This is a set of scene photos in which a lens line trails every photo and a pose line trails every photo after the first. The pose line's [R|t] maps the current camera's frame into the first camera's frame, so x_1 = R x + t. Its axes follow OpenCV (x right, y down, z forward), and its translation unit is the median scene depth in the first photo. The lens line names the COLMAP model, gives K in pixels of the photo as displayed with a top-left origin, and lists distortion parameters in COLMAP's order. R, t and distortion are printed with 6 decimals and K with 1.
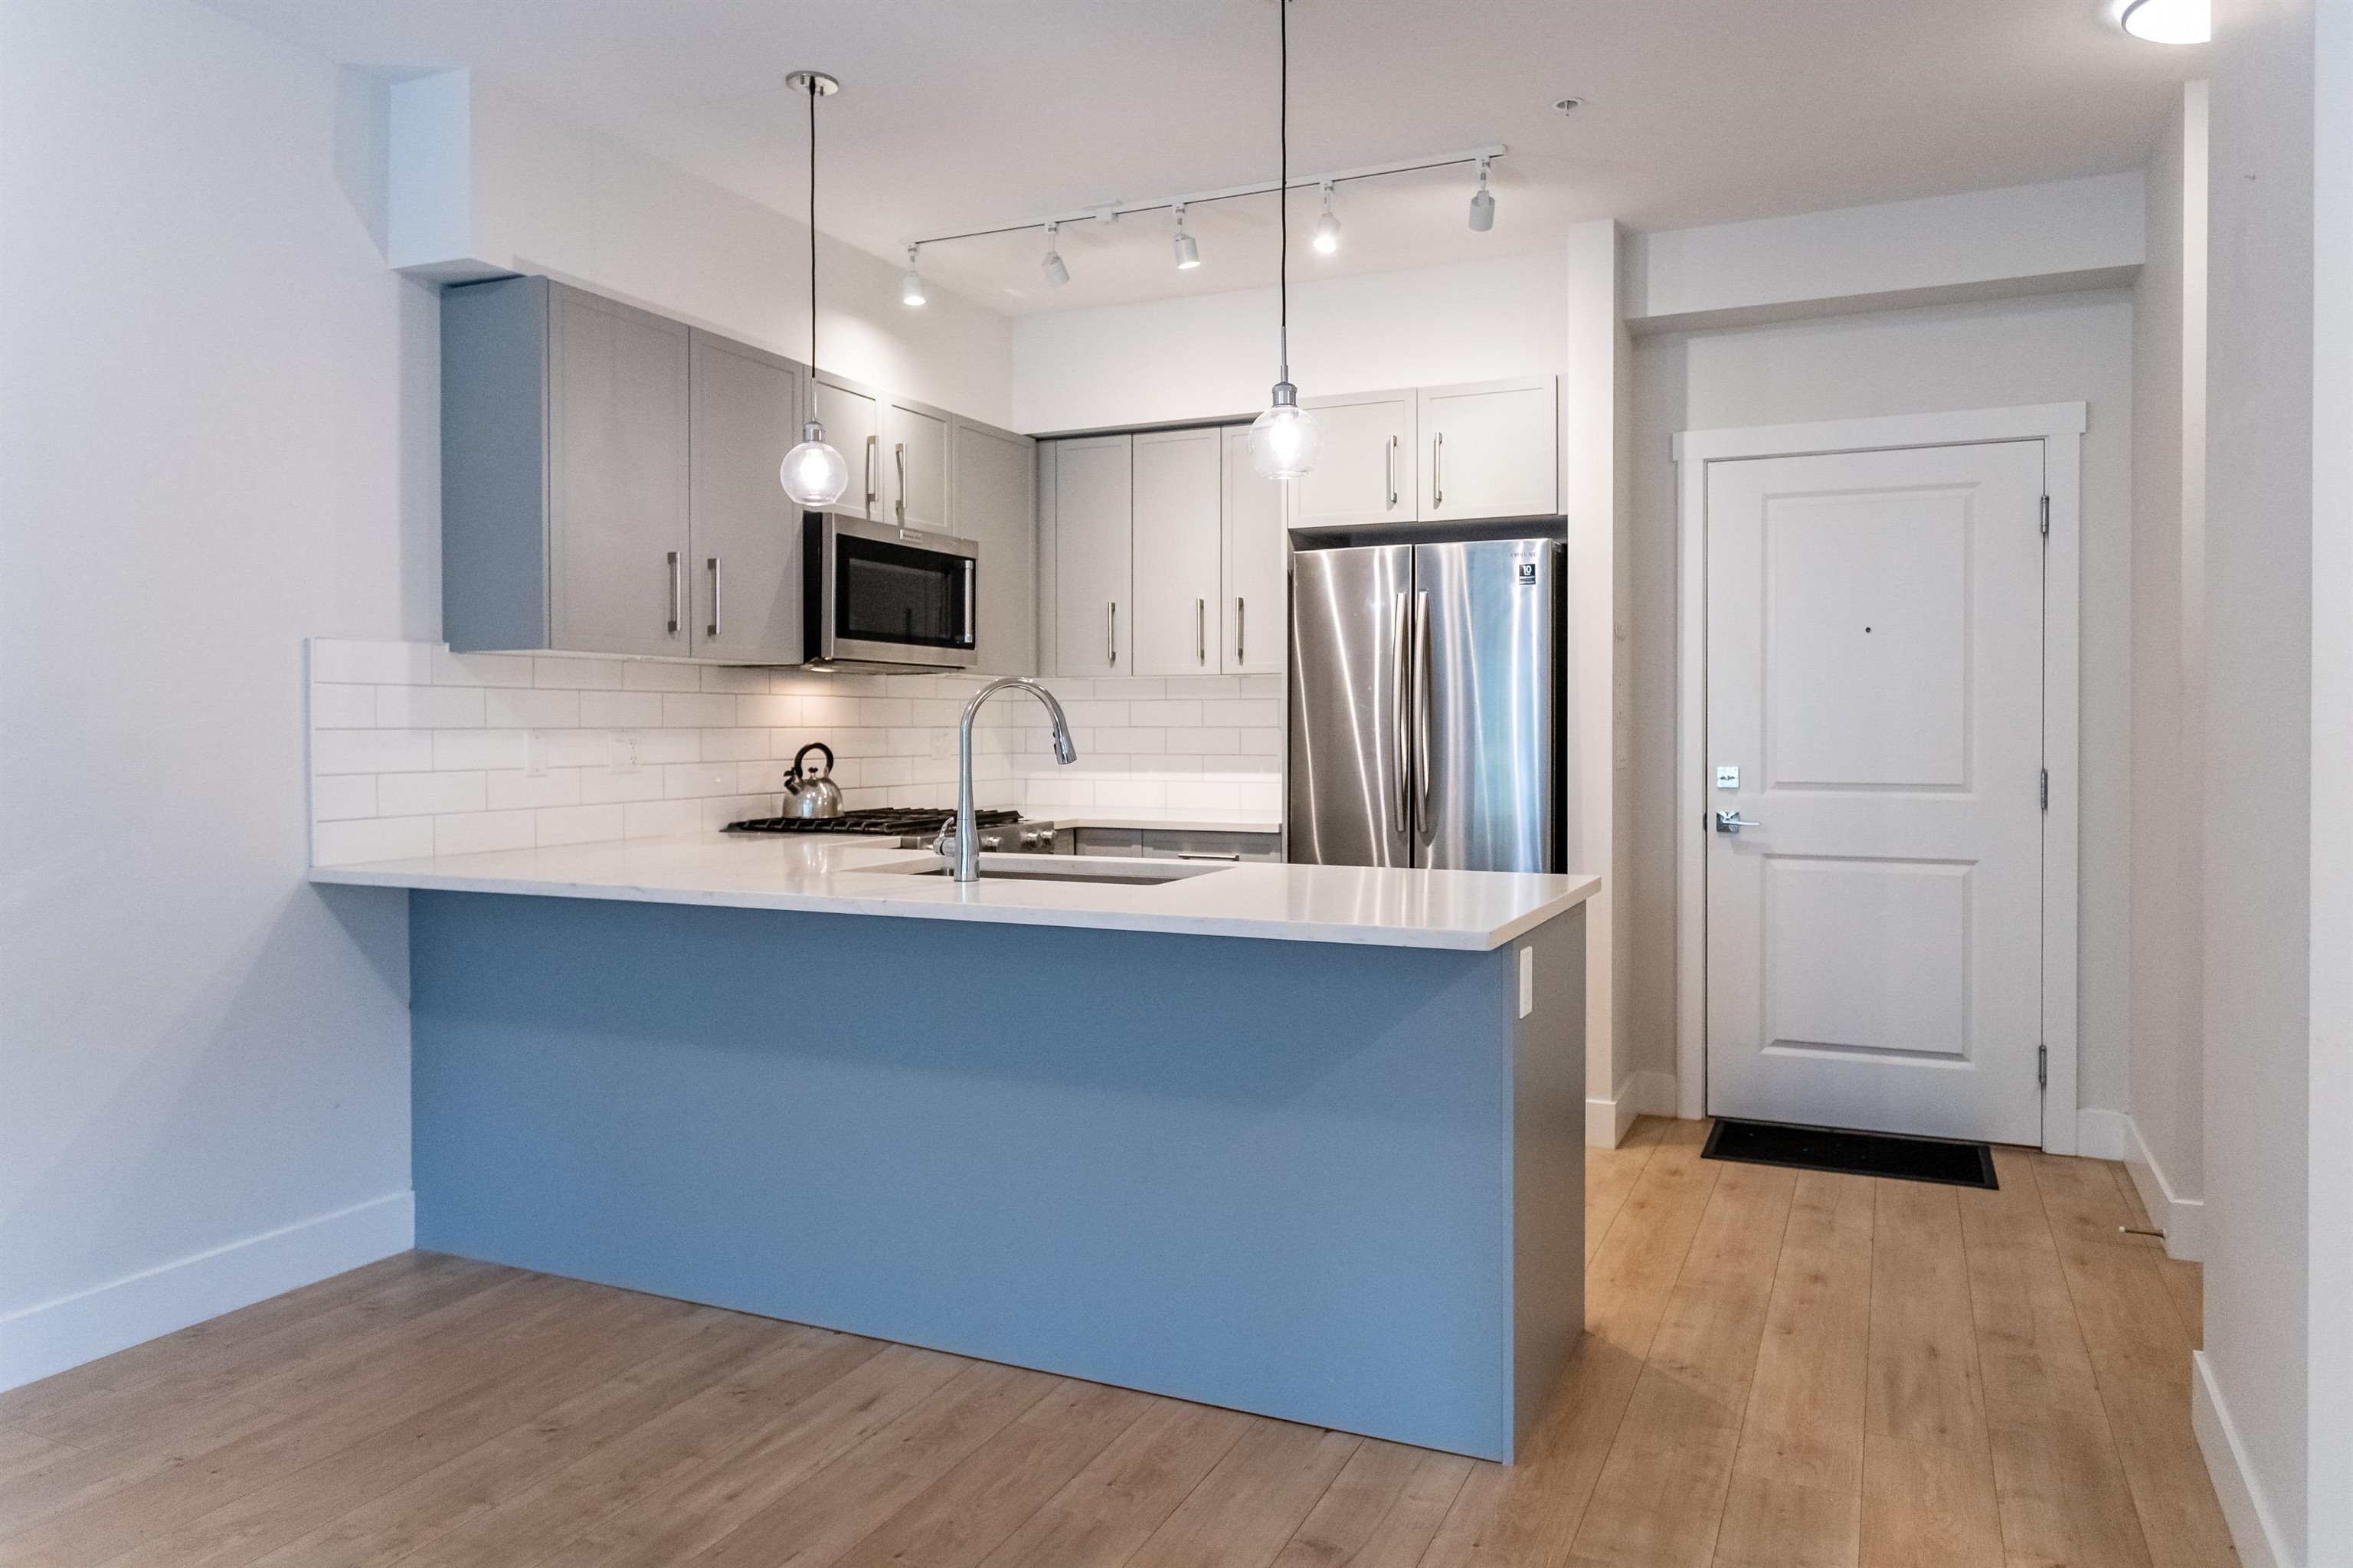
lens RADIAL K [[1563.0, 0, 1178.5], [0, 1563.0, 738.0], [0, 0, 1]] dist [0.002423, 0.000633]
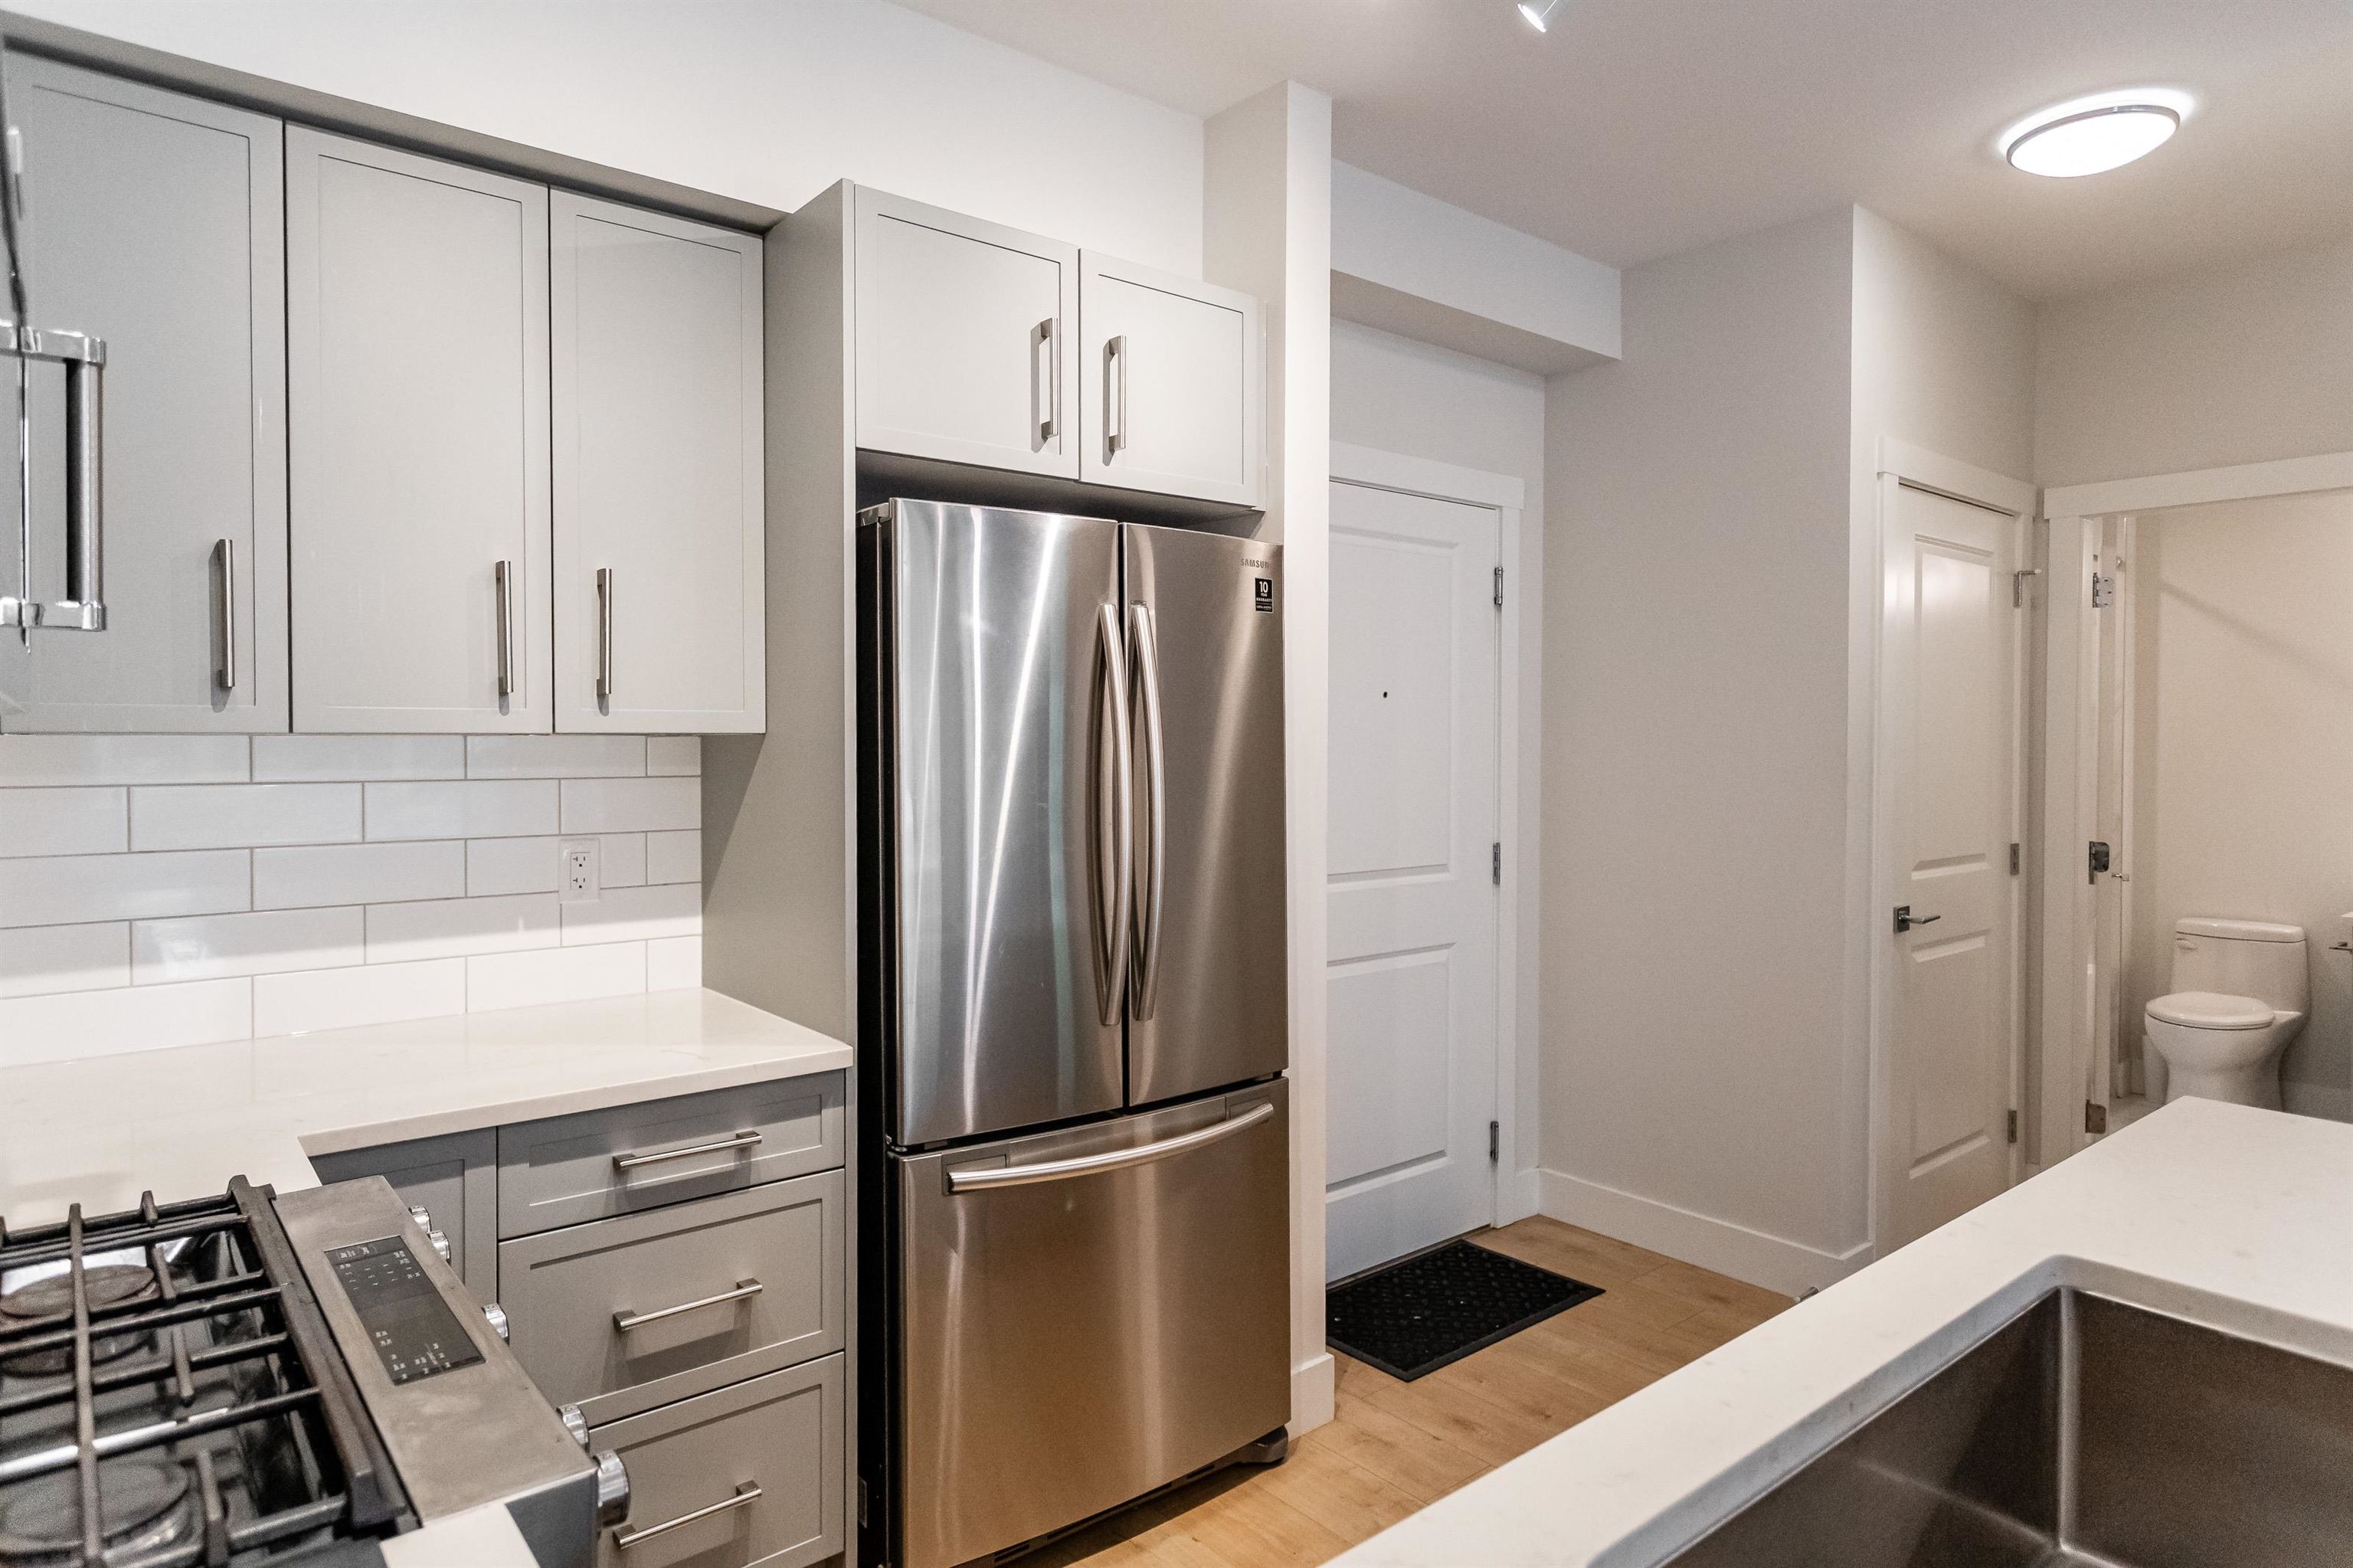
lens RADIAL K [[1359.5, 0, 1219.4], [0, 1359.5, 758.6], [0, 0, 1]] dist [0.002731, 0.000033]
pose [[0.414918, -0.012925, 0.909767, -0.299016], [0.003659, 0.999915, 0.012537, -0.044196], [-0.909851, -0.001873, 0.414930, 0.785585]]
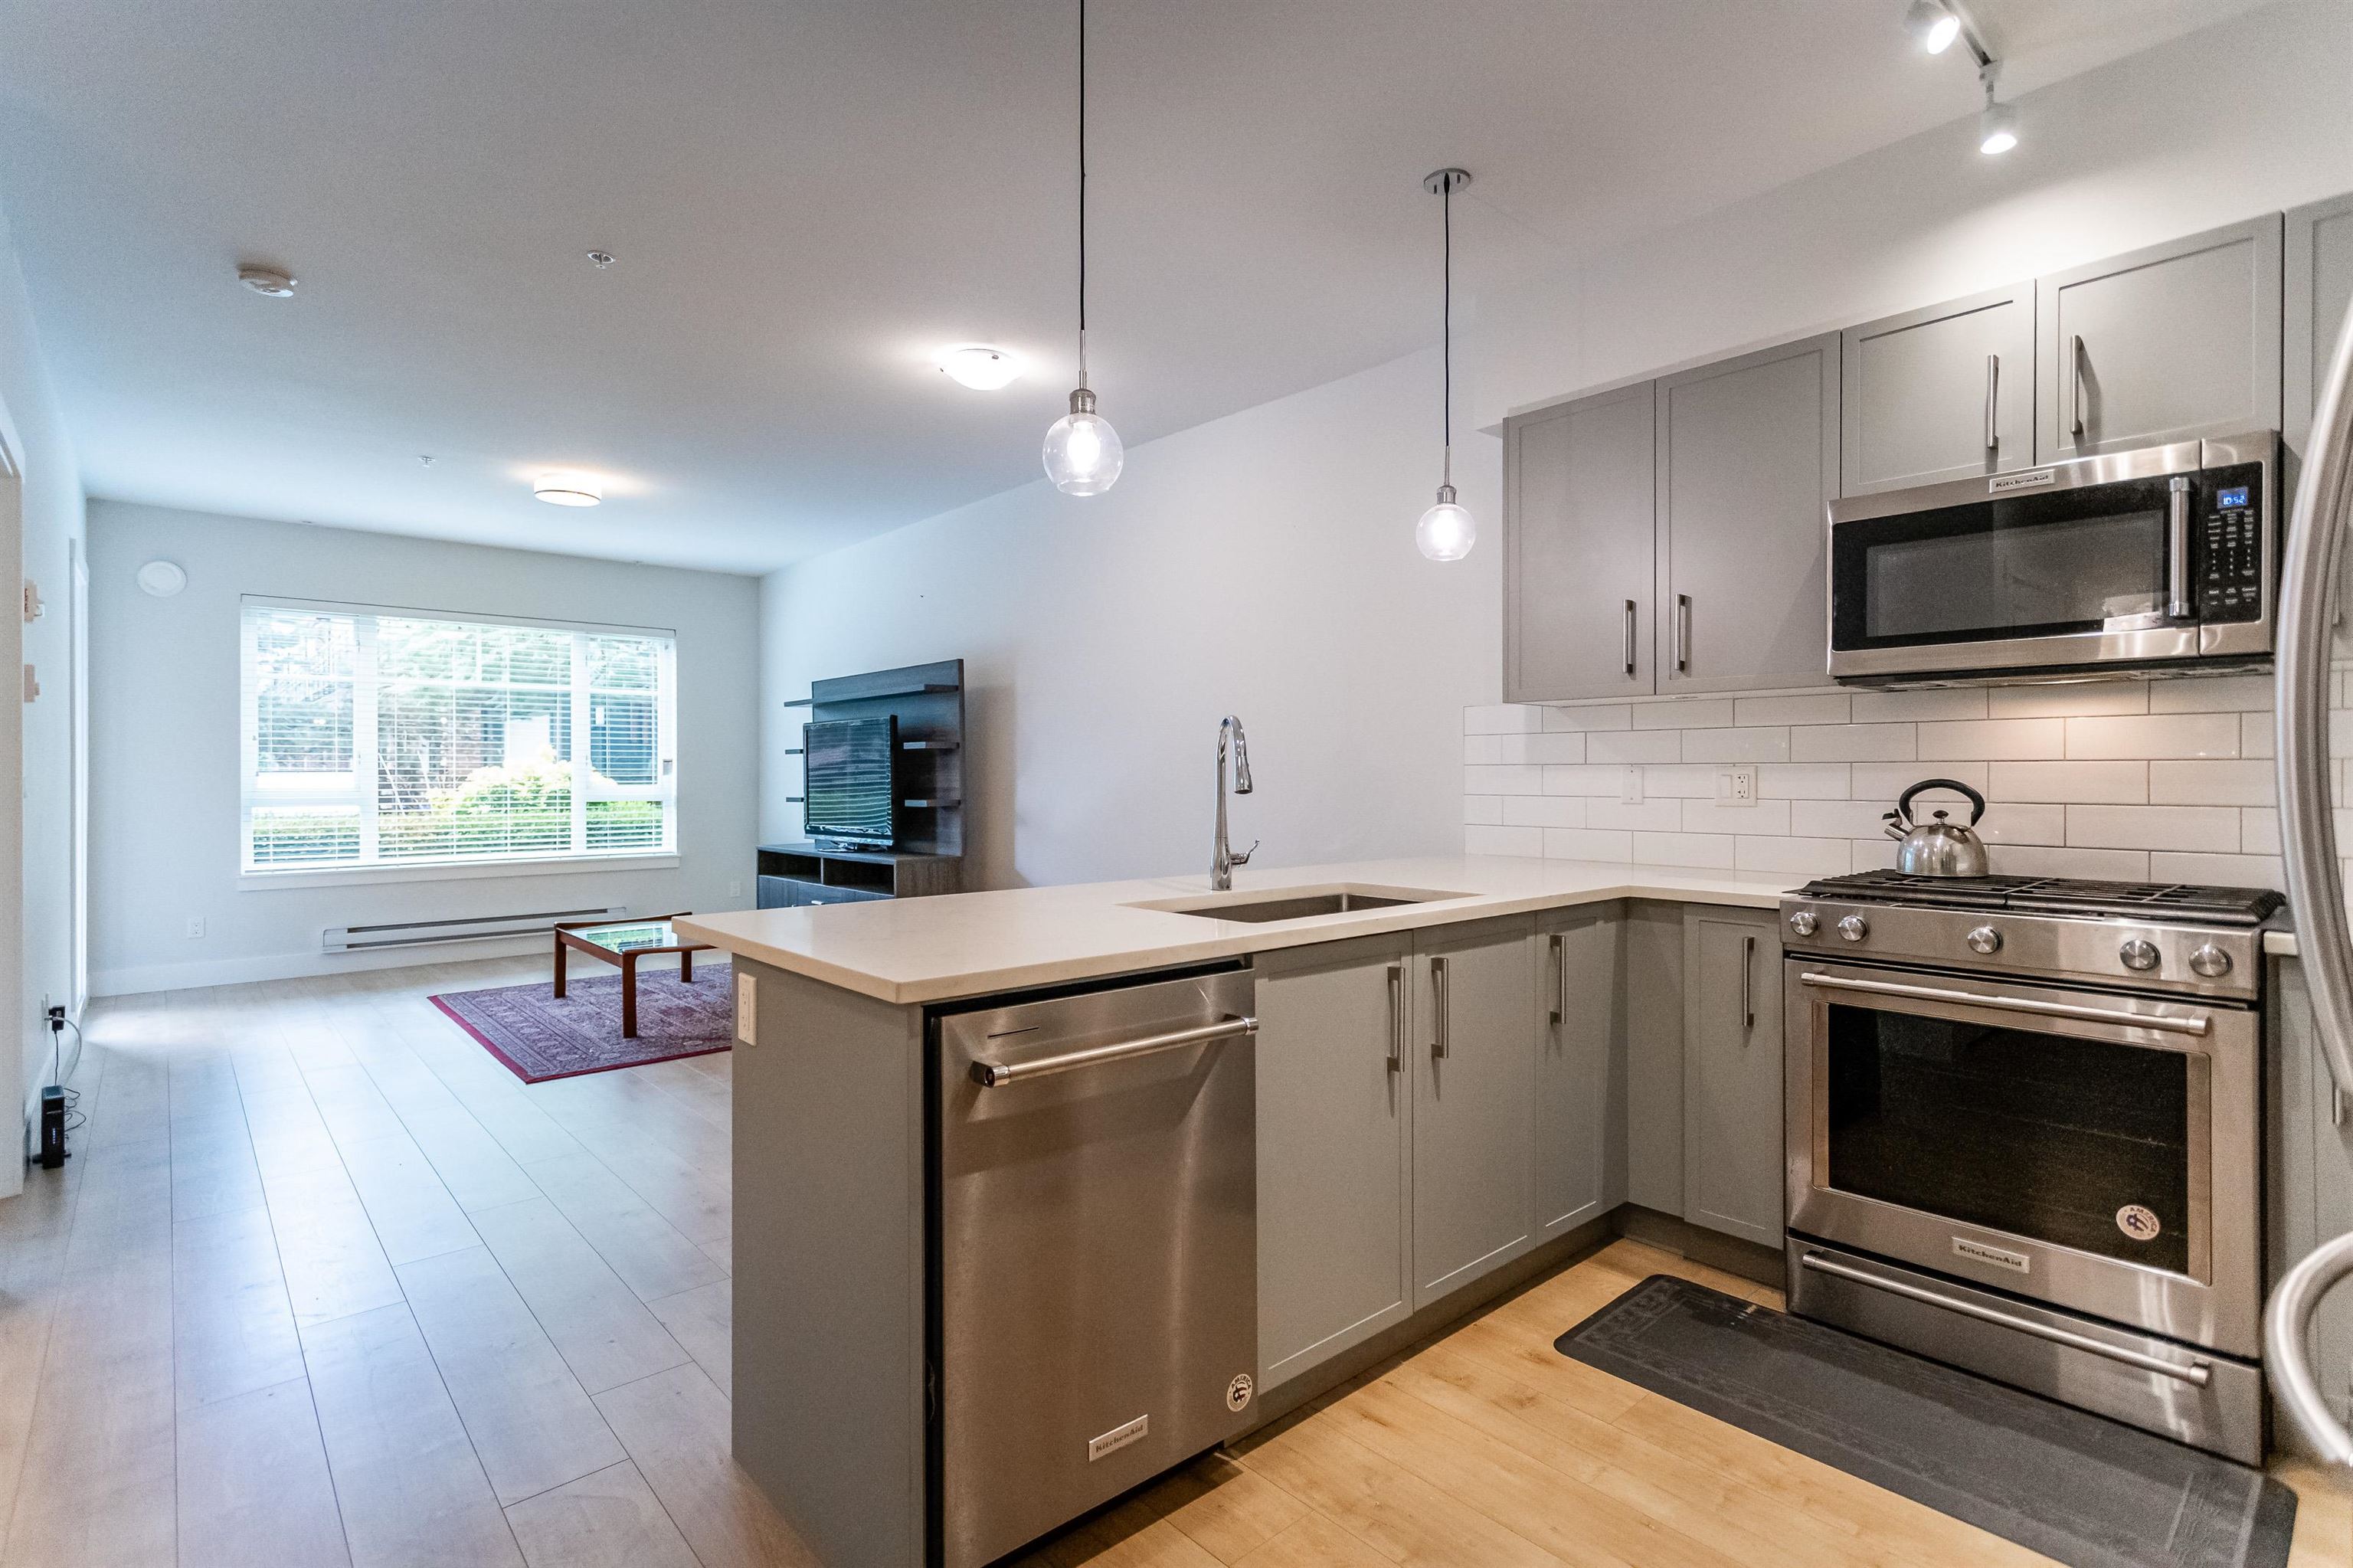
lens RADIAL K [[1127.1, 0, 1191.5], [0, 1127.1, 761.8], [0, 0, 1]] dist [0.005186, 0.000055]
pose [[-0.396893, -0.005620, -0.917848, 0.451756], [-0.002942, 0.999984, -0.004851, -0.002144], [0.917860, 0.000775, -0.396903, 0.908196]]
